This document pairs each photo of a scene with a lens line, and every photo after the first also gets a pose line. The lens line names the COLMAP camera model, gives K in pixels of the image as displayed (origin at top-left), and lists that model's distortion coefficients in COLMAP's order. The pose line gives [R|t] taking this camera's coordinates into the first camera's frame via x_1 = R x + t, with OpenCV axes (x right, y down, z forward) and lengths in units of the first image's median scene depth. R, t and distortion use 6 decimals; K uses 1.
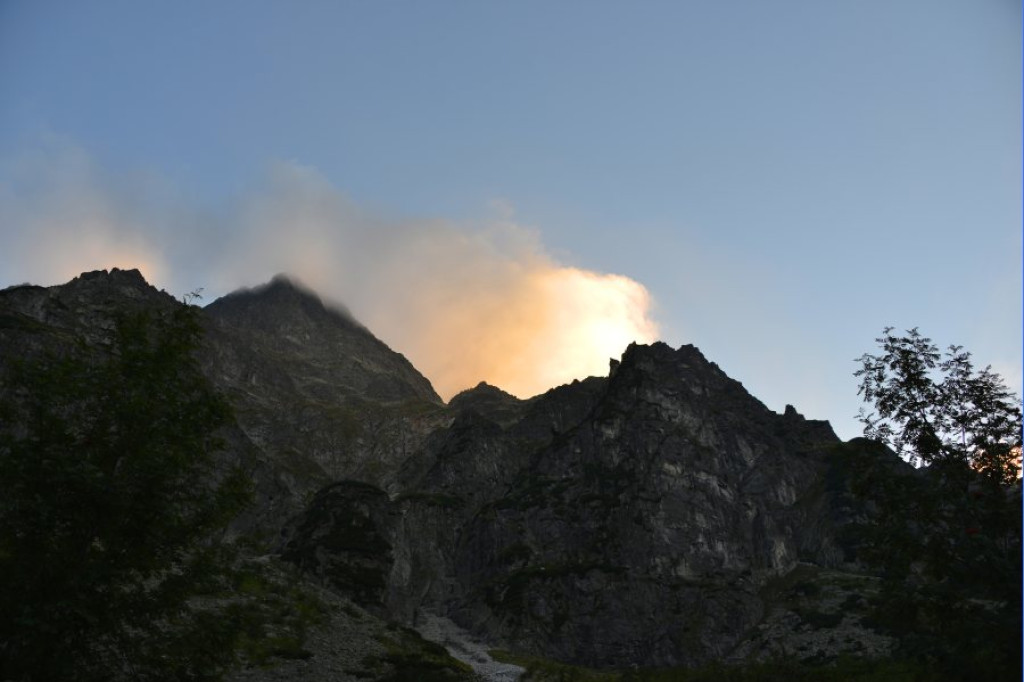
lens RADIAL K [[809.1, 0, 512.0], [0, 809.1, 341.0], [0, 0, 1]] dist [-0.140254, 0.067918]
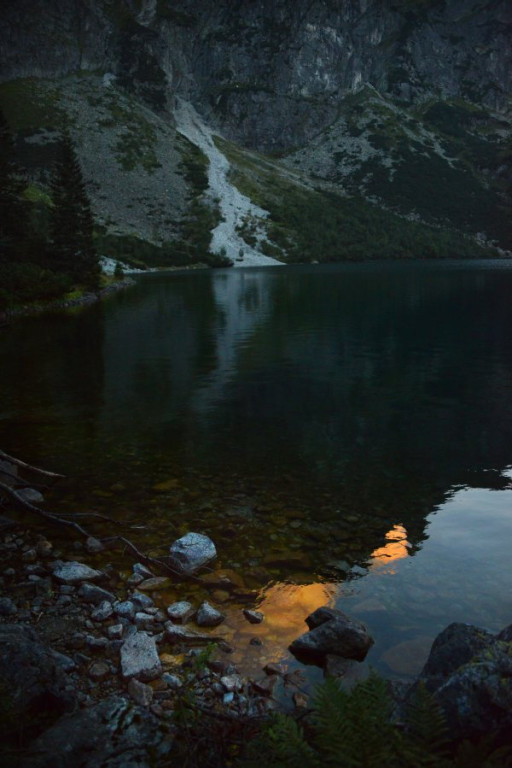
lens RADIAL K [[606.8, 0, 256.0], [0, 606.8, 384.0], [0, 0, 1]] dist [-0.140254, 0.067918]
pose [[0.994627, 0.034724, 0.097528, -0.033340], [-0.099080, 0.592379, 0.799544, -0.453647], [-0.030010, -0.804911, 0.592636, -0.506250]]
